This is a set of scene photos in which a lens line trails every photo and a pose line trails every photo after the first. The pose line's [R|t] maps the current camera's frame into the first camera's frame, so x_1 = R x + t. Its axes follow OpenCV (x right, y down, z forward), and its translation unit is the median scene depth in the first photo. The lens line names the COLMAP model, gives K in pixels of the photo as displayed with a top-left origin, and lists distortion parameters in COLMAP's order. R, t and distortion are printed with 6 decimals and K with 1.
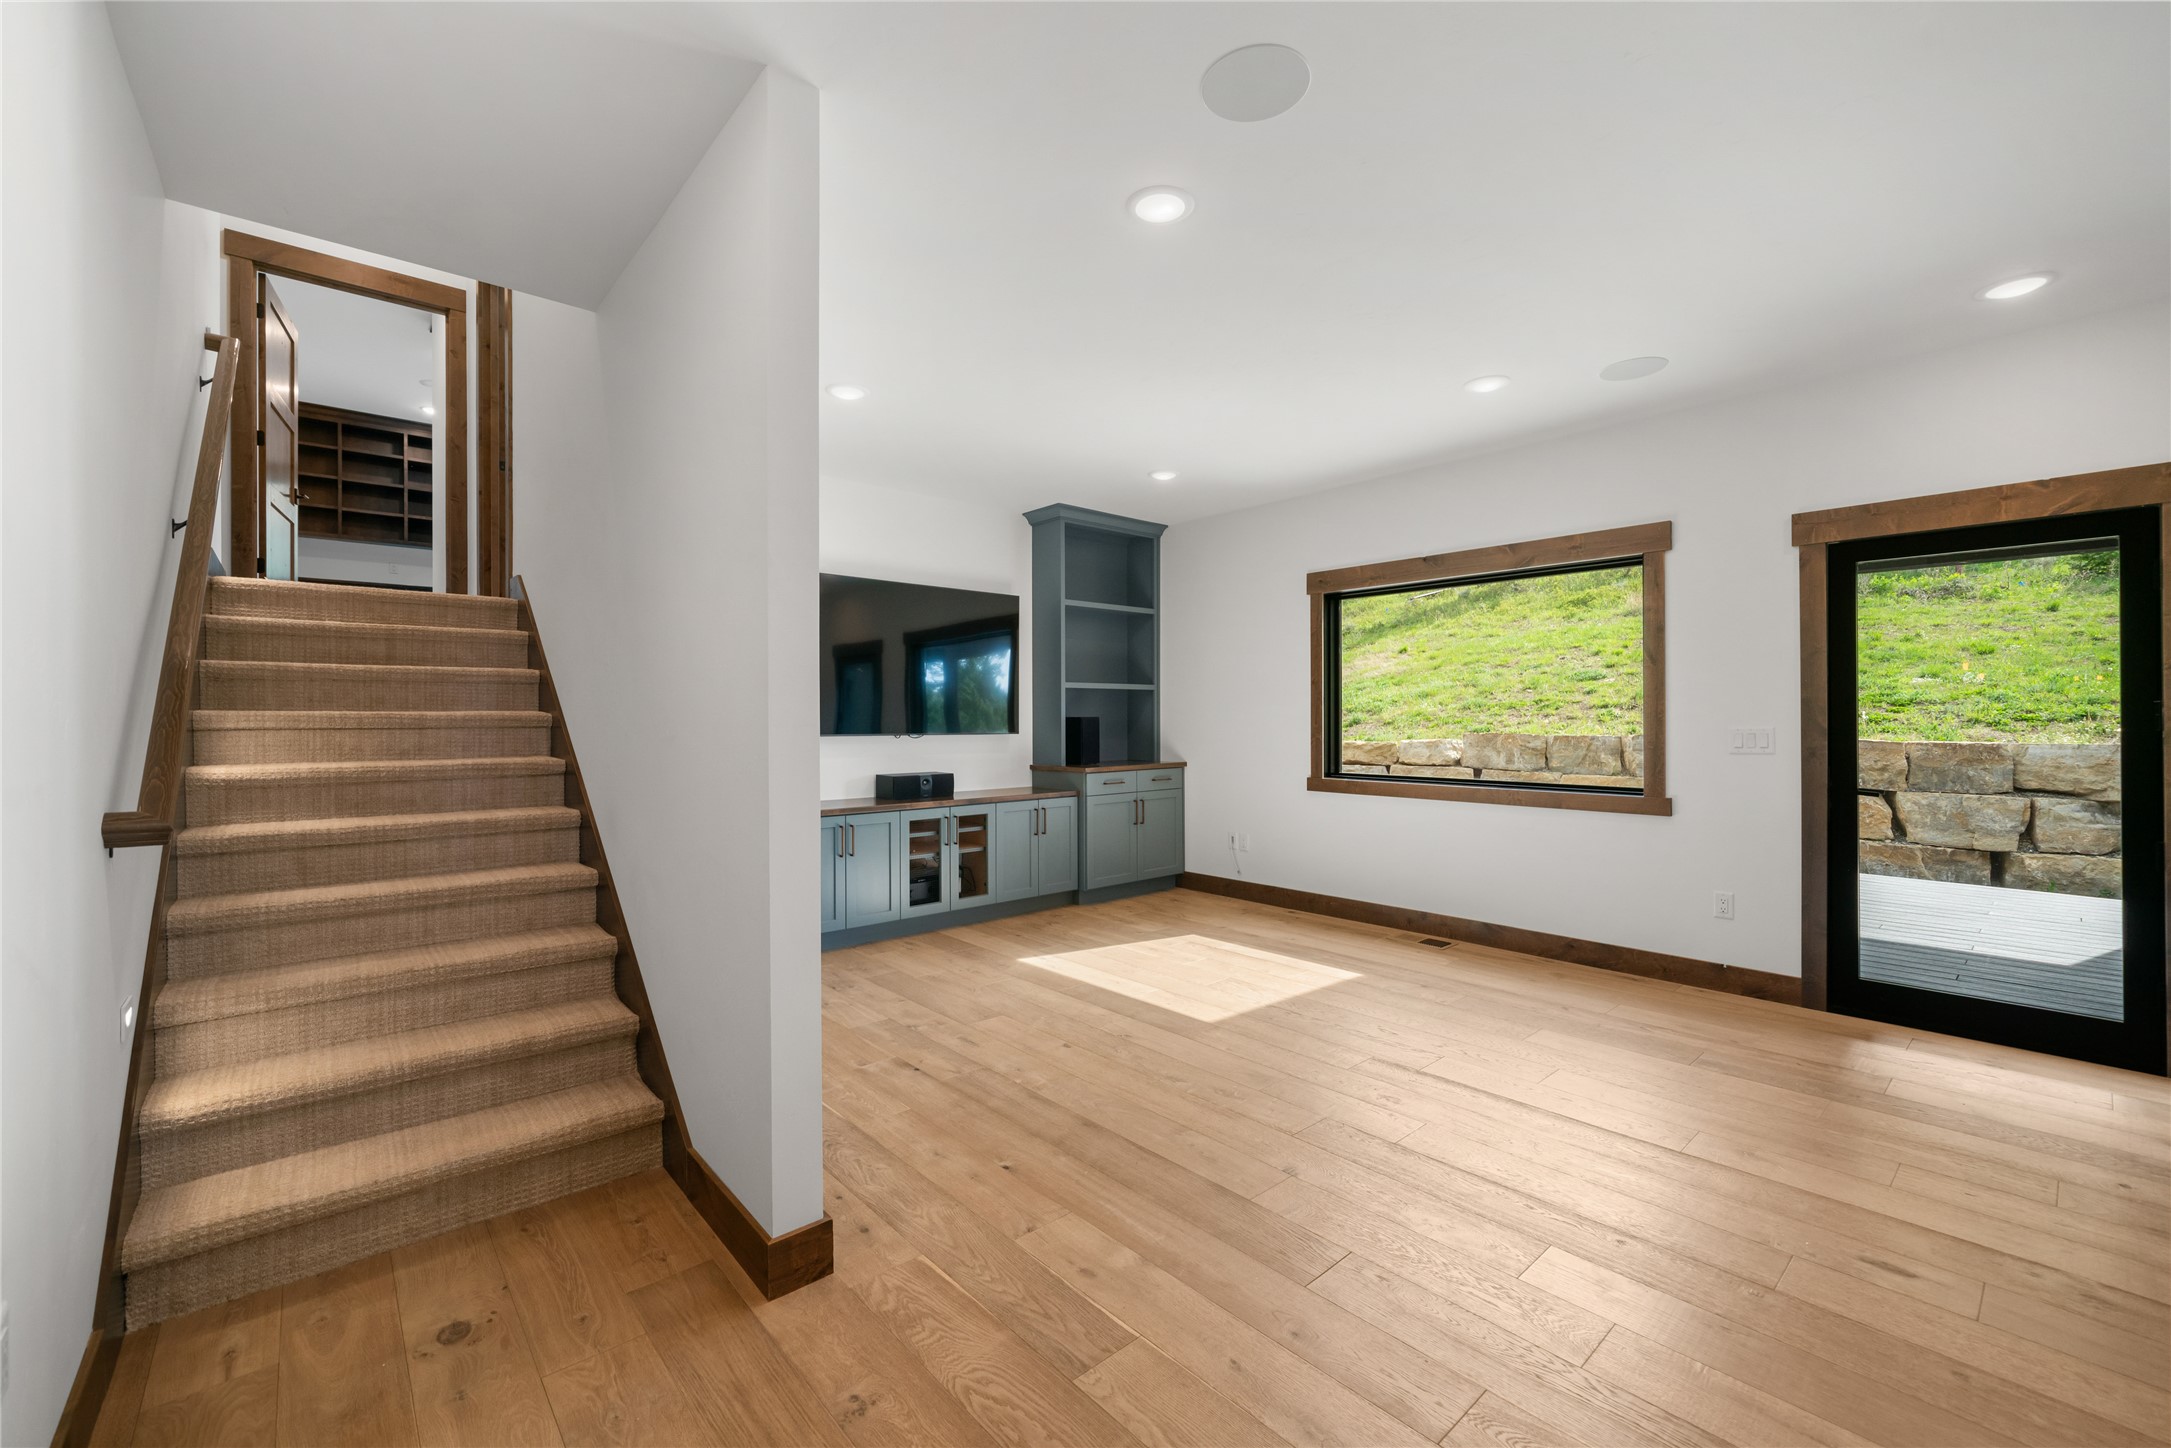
lens RADIAL K [[867.2, 0, 1091.0], [0, 867.2, 715.2], [0, 0, 1]] dist [-0.001434, -0.000240]
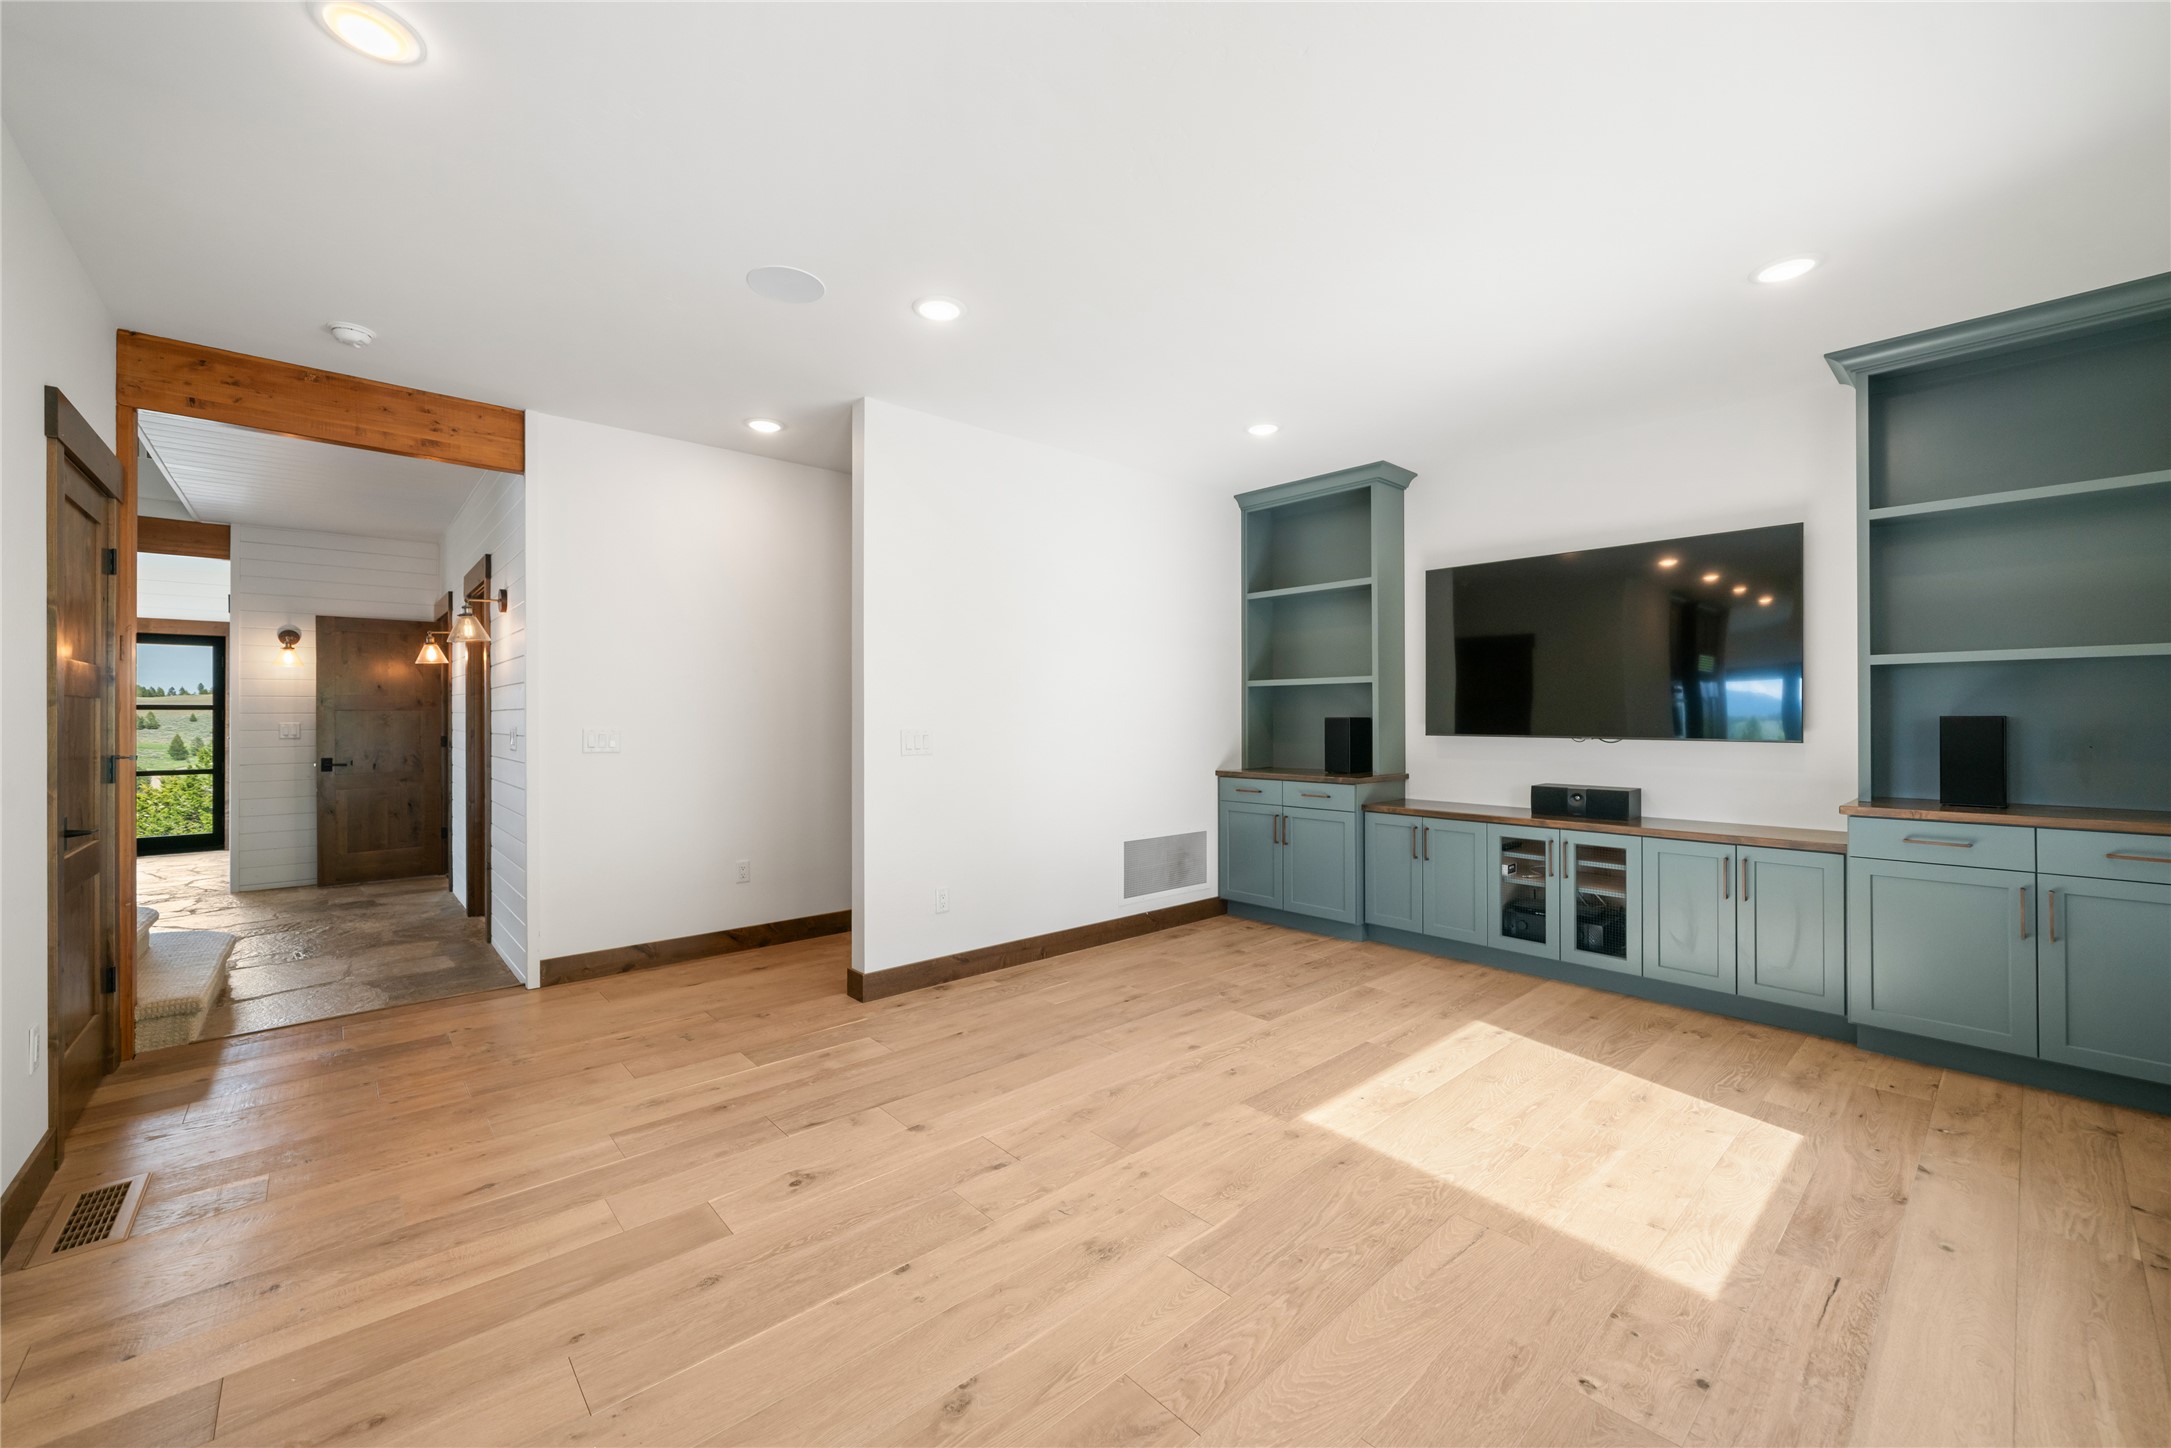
lens RADIAL K [[867.2, 0, 1091.0], [0, 867.2, 715.2], [0, 0, 1]] dist [-0.001434, -0.000240]
pose [[0.012707, 0.000729, -0.999919, 0.695755], [0.003872, 0.999992, 0.000778, -0.000848], [0.999912, -0.003882, 0.012704, 0.627092]]
